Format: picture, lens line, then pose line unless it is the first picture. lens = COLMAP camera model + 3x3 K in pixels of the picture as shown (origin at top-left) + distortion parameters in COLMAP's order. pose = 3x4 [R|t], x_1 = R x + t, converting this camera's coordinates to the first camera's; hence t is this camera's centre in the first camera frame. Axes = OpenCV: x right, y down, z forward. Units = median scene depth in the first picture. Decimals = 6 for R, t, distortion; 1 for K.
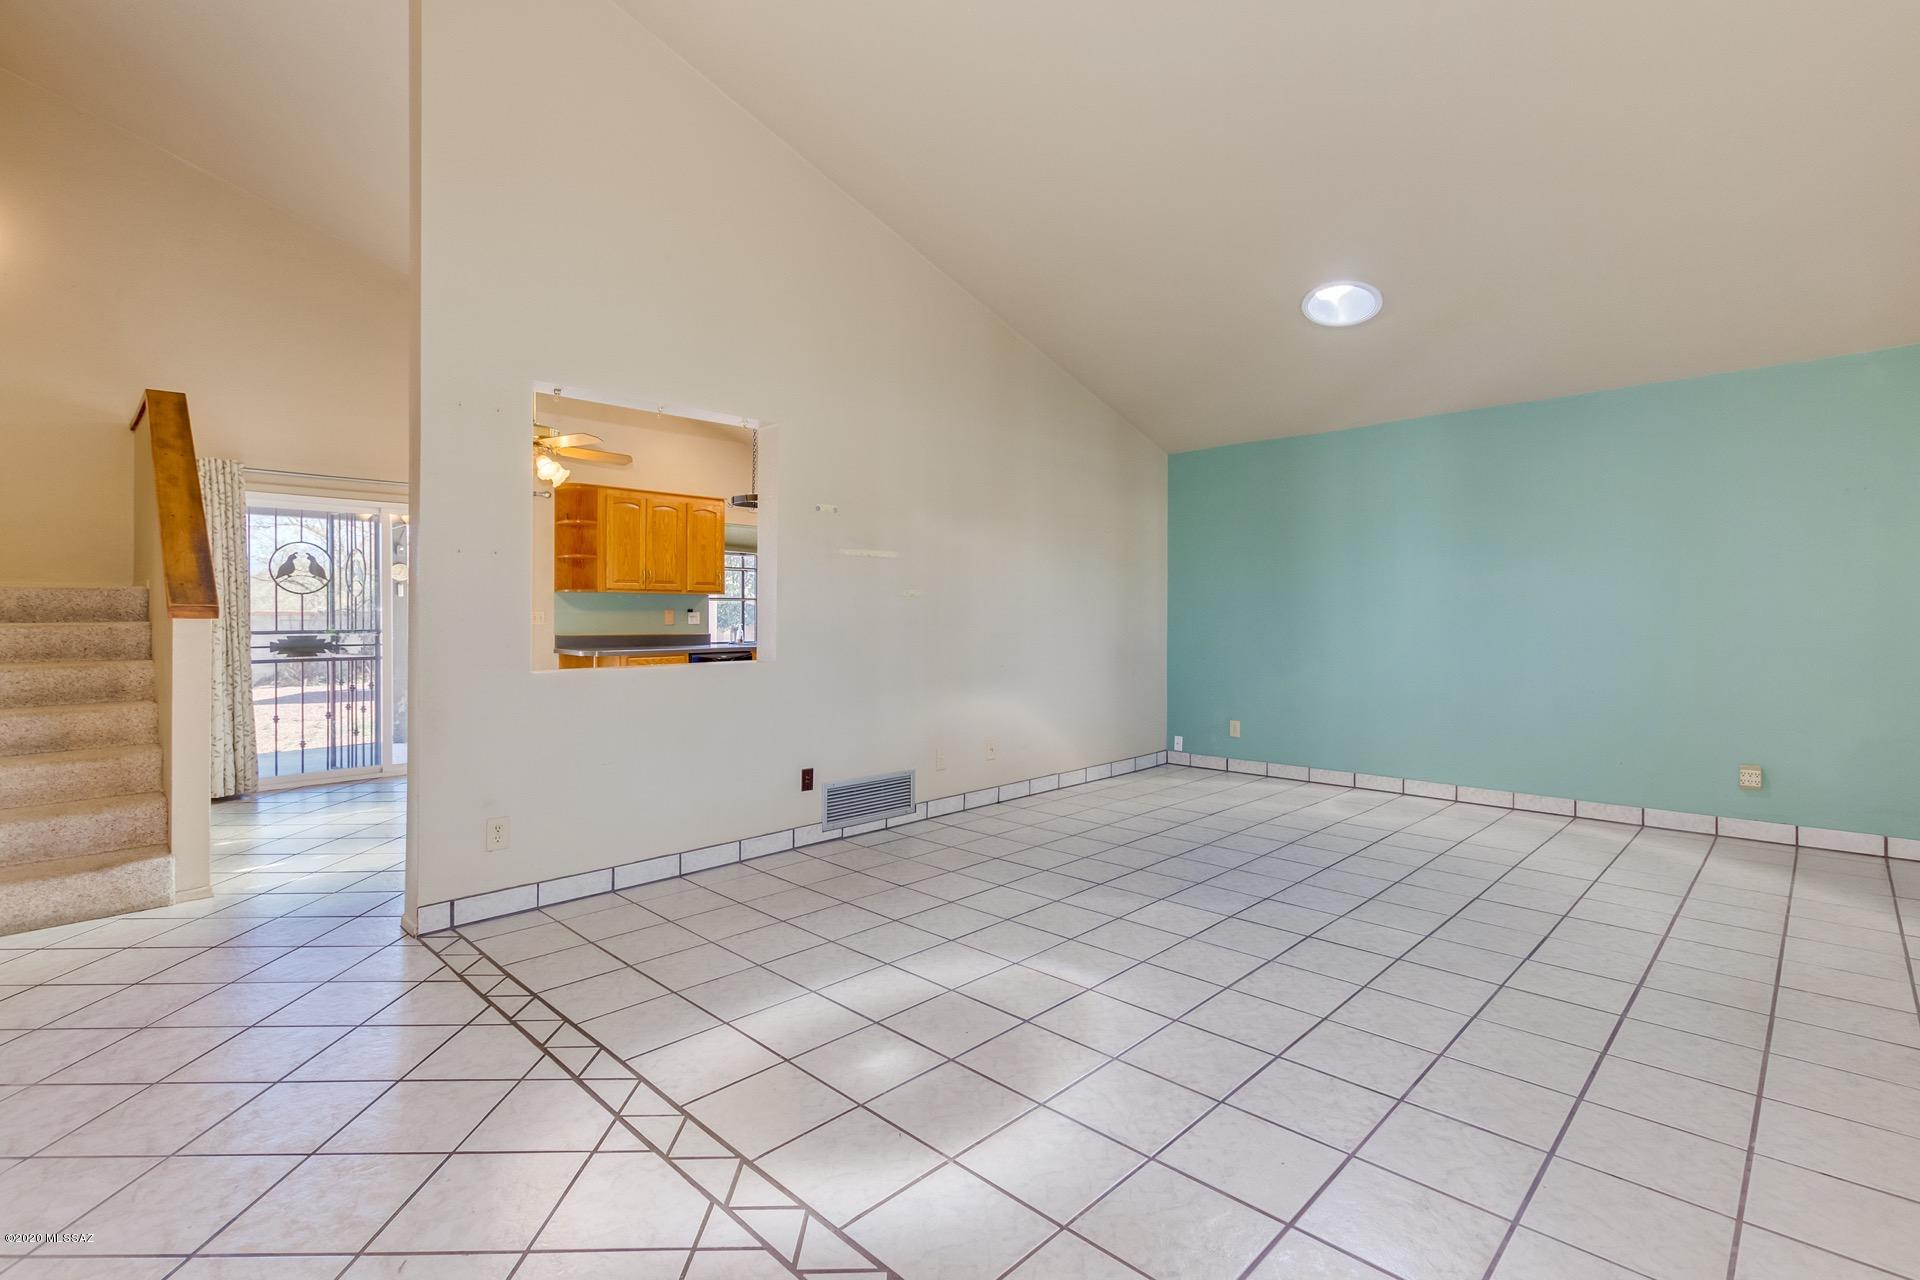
lens RADIAL K [[897.7, 0, 958.5], [0, 897.7, 623.6], [0, 0, 1]] dist [0.000063, -0.000514]
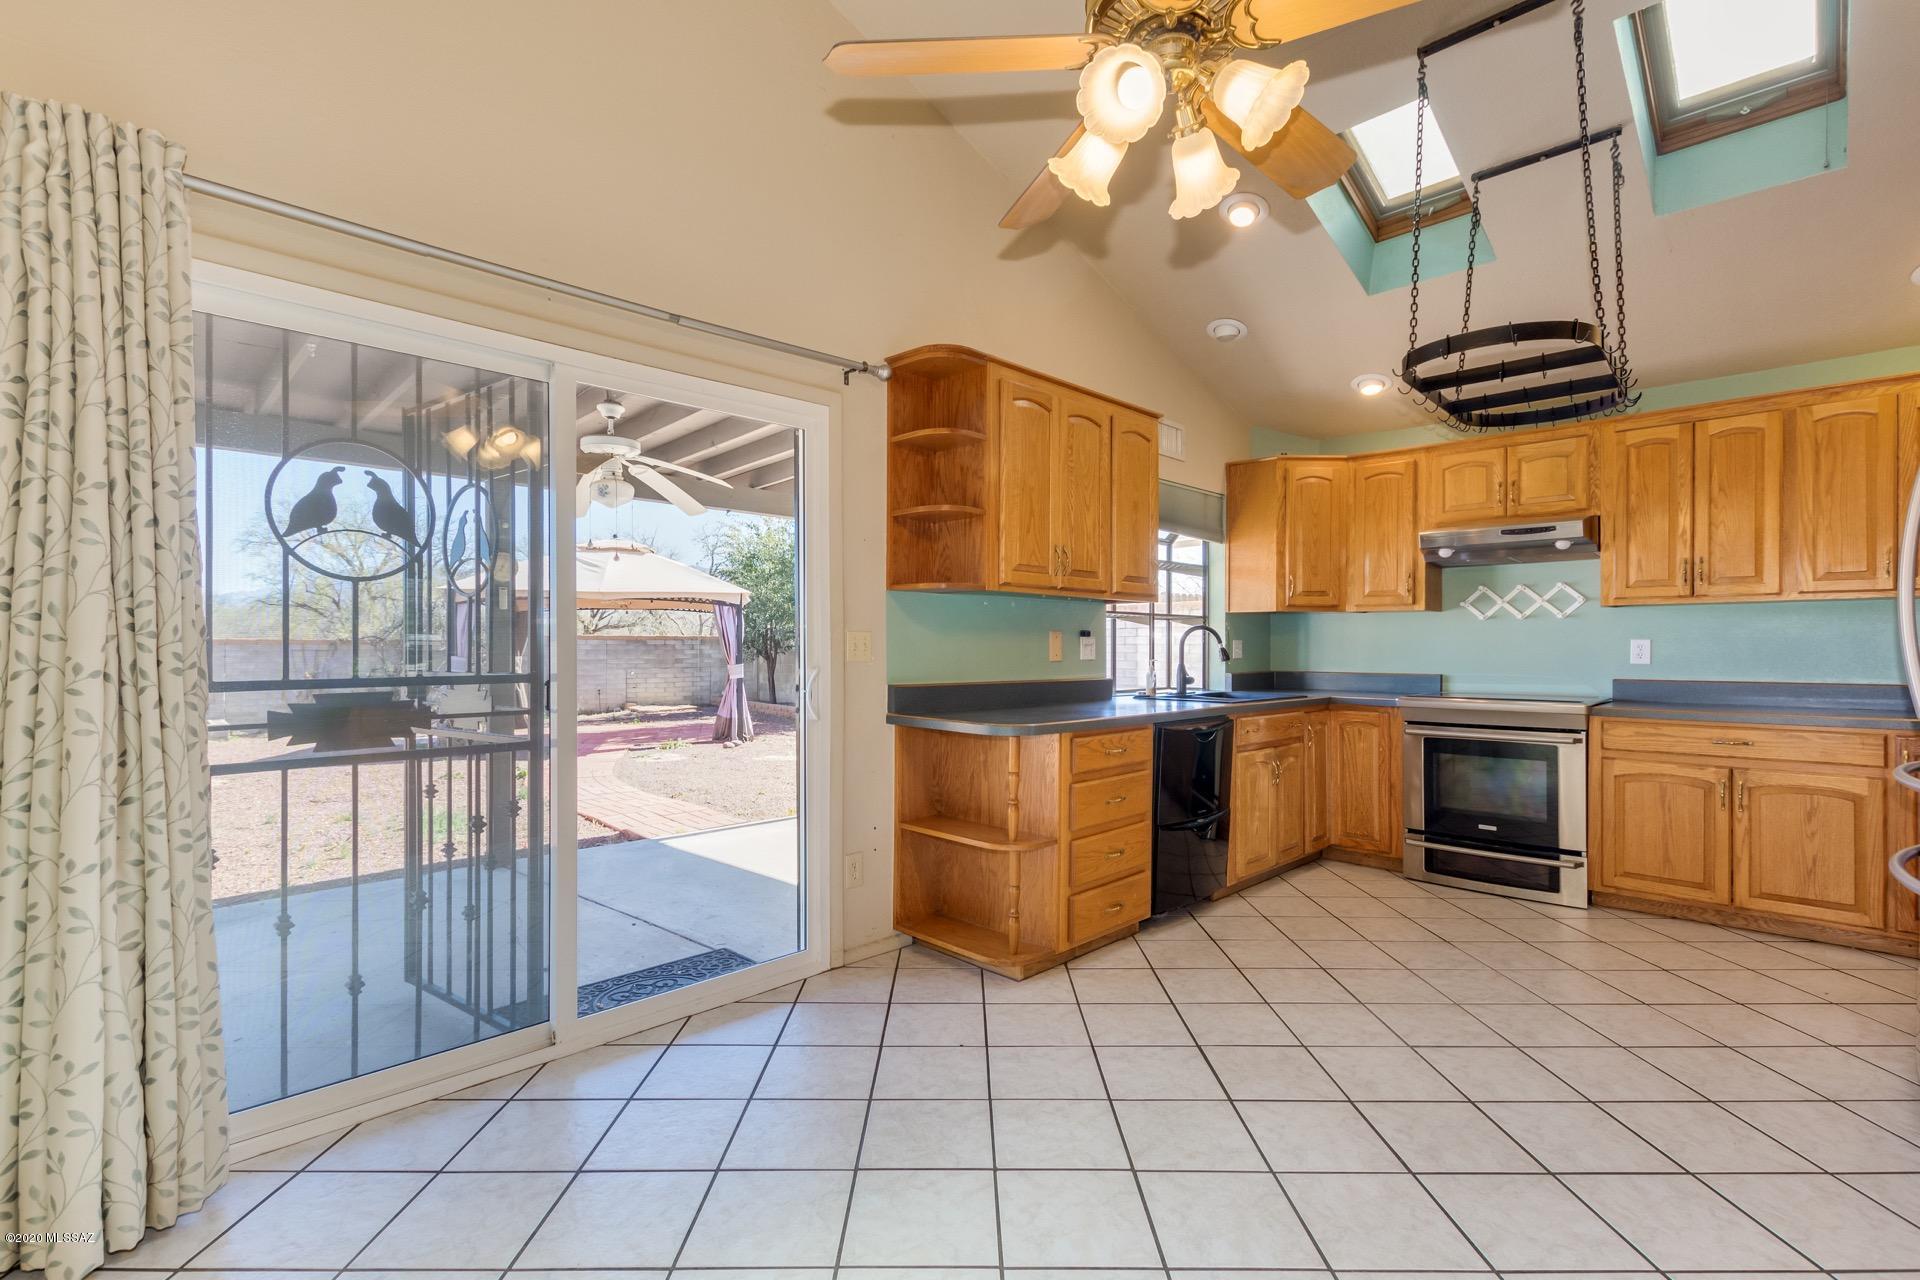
lens RADIAL K [[897.7, 0, 951.1], [0, 897.7, 653.4], [0, 0, 1]] dist [0.000063, -0.000514]
pose [[0.999926, 0.001425, -0.012112, -0.489377], [-0.001458, 0.999995, -0.002690, -0.002140], [0.012108, 0.002708, 0.999923, 0.644352]]
